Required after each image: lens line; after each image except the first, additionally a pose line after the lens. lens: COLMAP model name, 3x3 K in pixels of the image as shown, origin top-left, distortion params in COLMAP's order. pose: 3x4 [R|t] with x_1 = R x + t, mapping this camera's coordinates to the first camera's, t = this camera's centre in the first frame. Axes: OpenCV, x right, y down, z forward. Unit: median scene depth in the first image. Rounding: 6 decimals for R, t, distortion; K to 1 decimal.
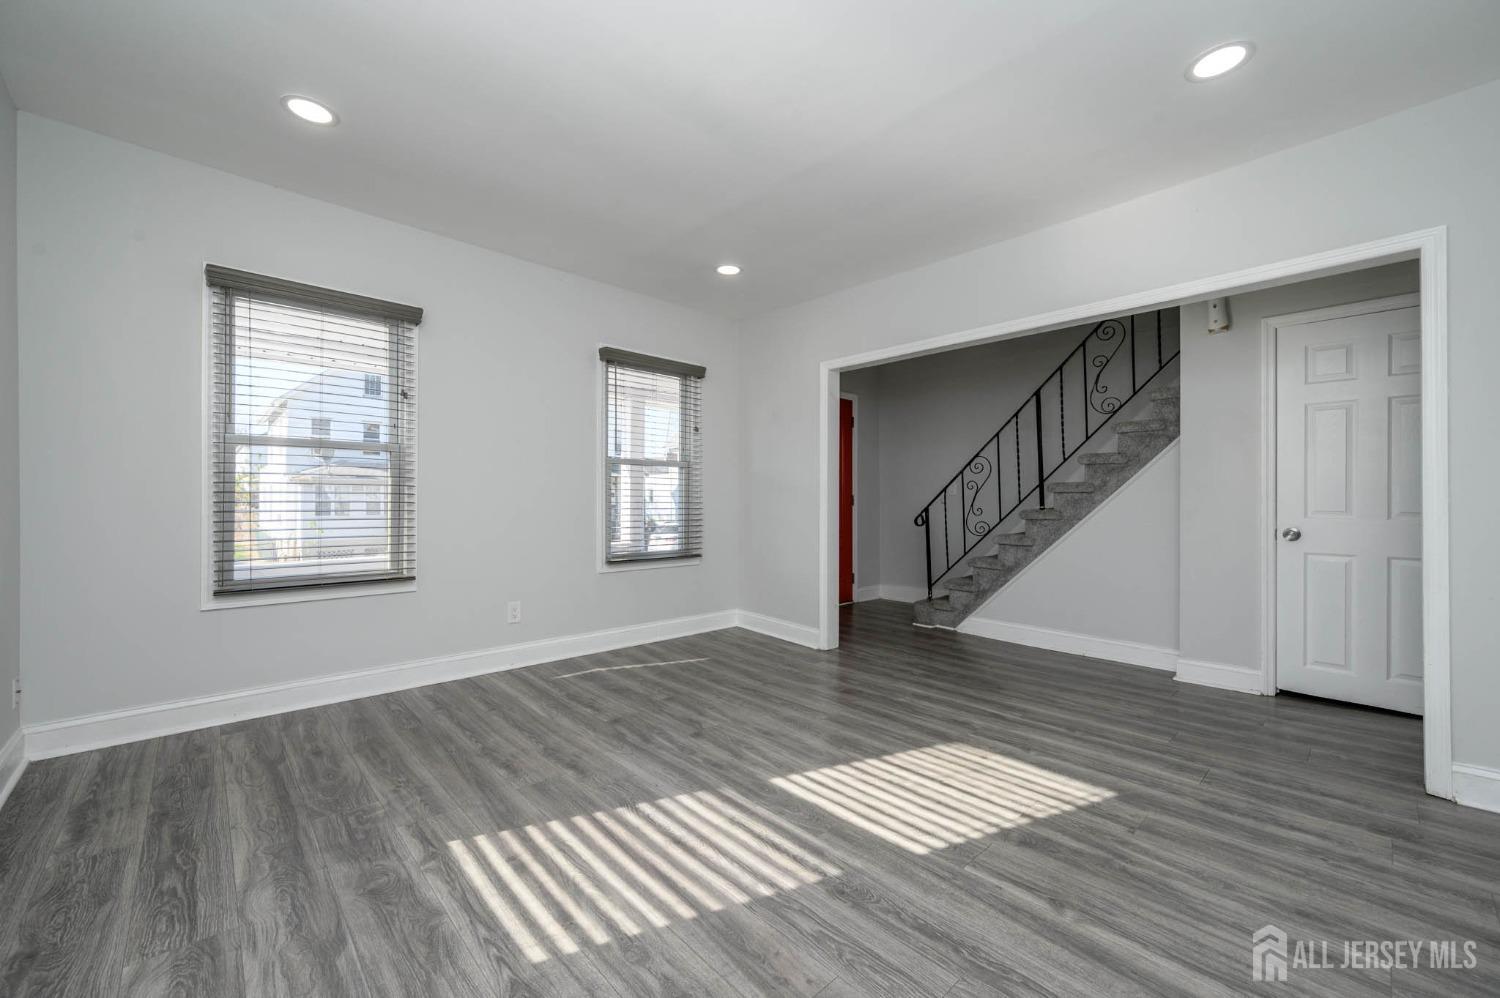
lens RADIAL K [[585.7, 0, 747.8], [0, 585.7, 498.7], [0, 0, 1]] dist [0.000606, -0.000171]
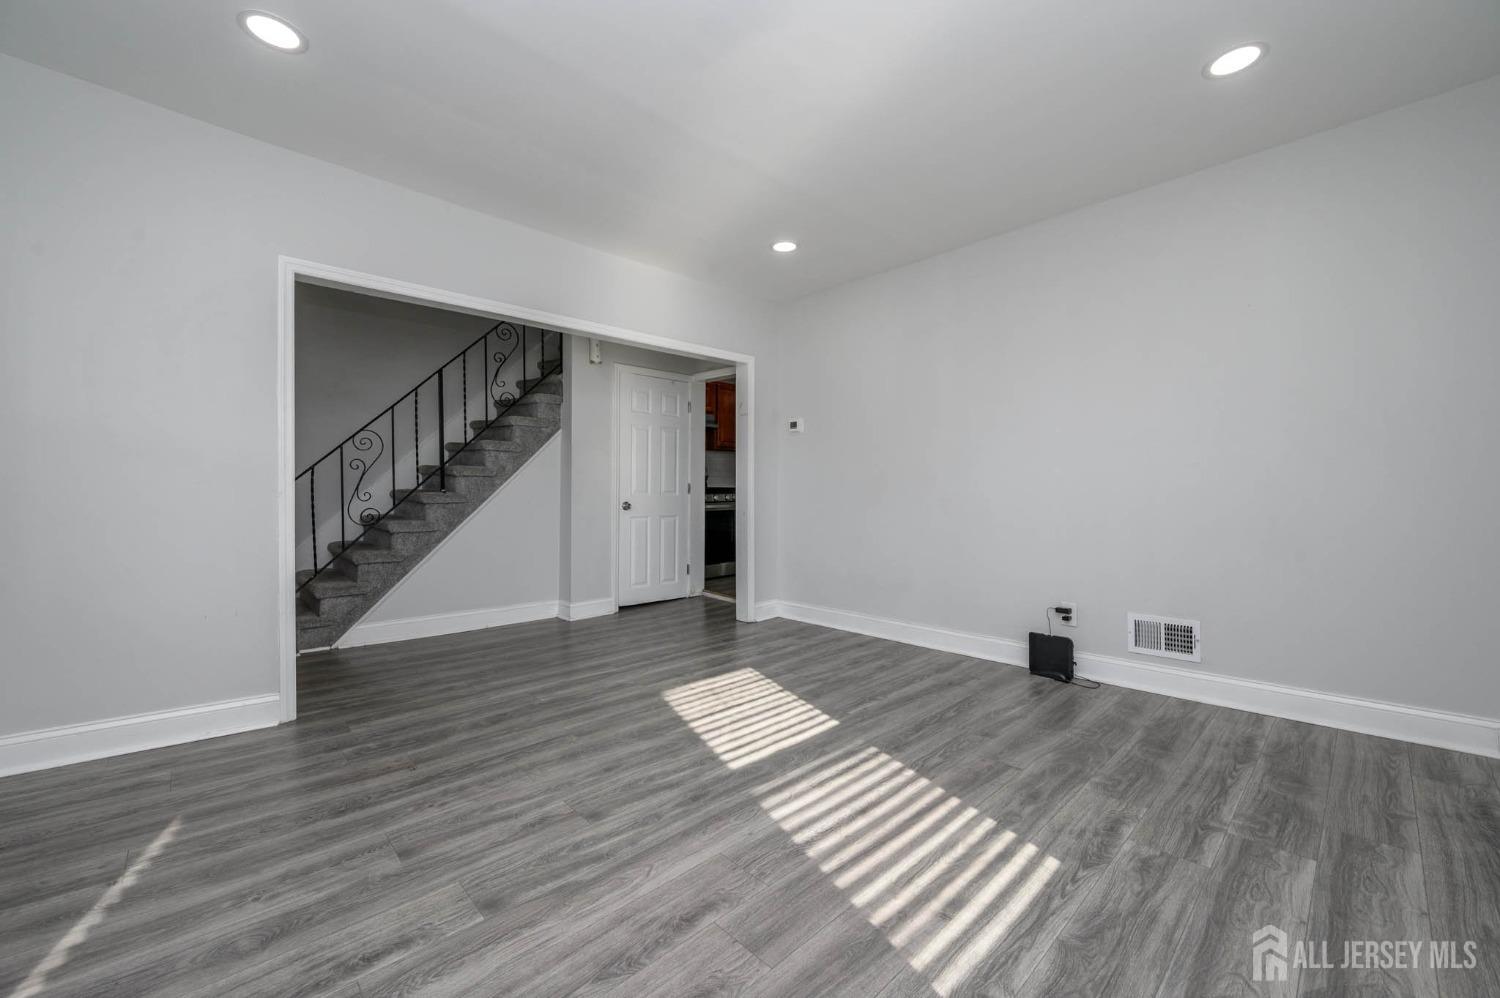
lens RADIAL K [[585.7, 0, 747.8], [0, 585.7, 498.7], [0, 0, 1]] dist [0.000606, -0.000171]
pose [[0.001995, -0.020365, 0.999791, -0.907061], [-0.006307, 0.999772, 0.020377, 0.011616], [-0.999978, -0.006346, 0.001866, 0.956935]]
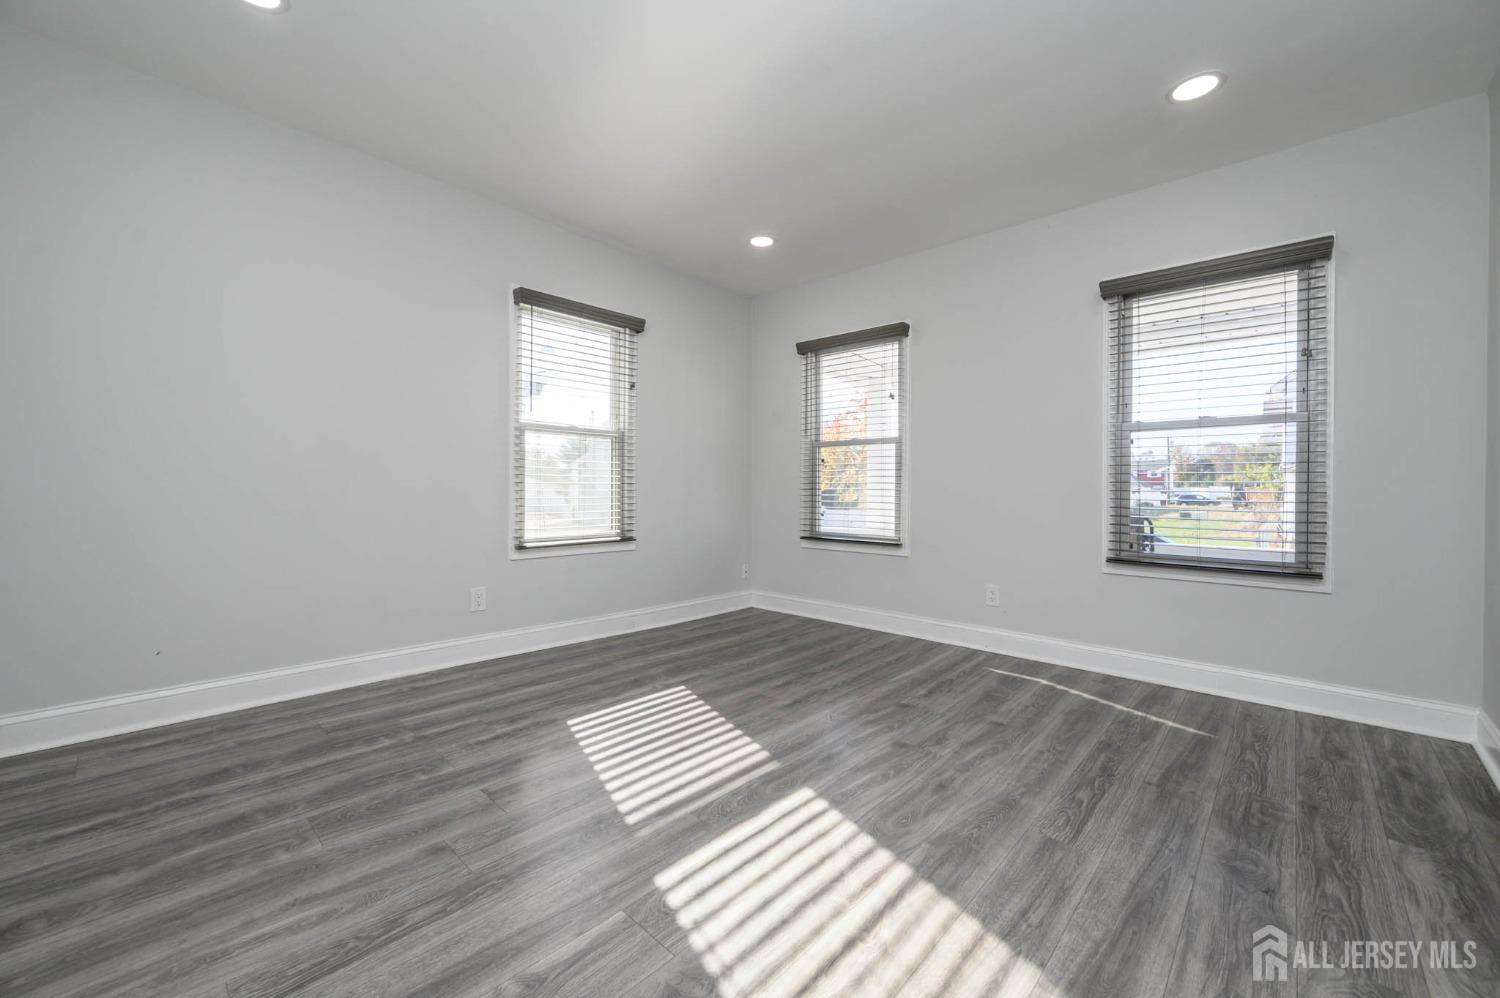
lens RADIAL K [[596.8, 0, 751.1], [0, 596.8, 533.5], [0, 0, 1]] dist [0.013599, 0.000018]
pose [[0.073669, 0.069415, -0.994864, 0.877762], [-0.003205, 0.997586, 0.069368, 0.038299], [0.997278, -0.001922, 0.073714, 0.836062]]
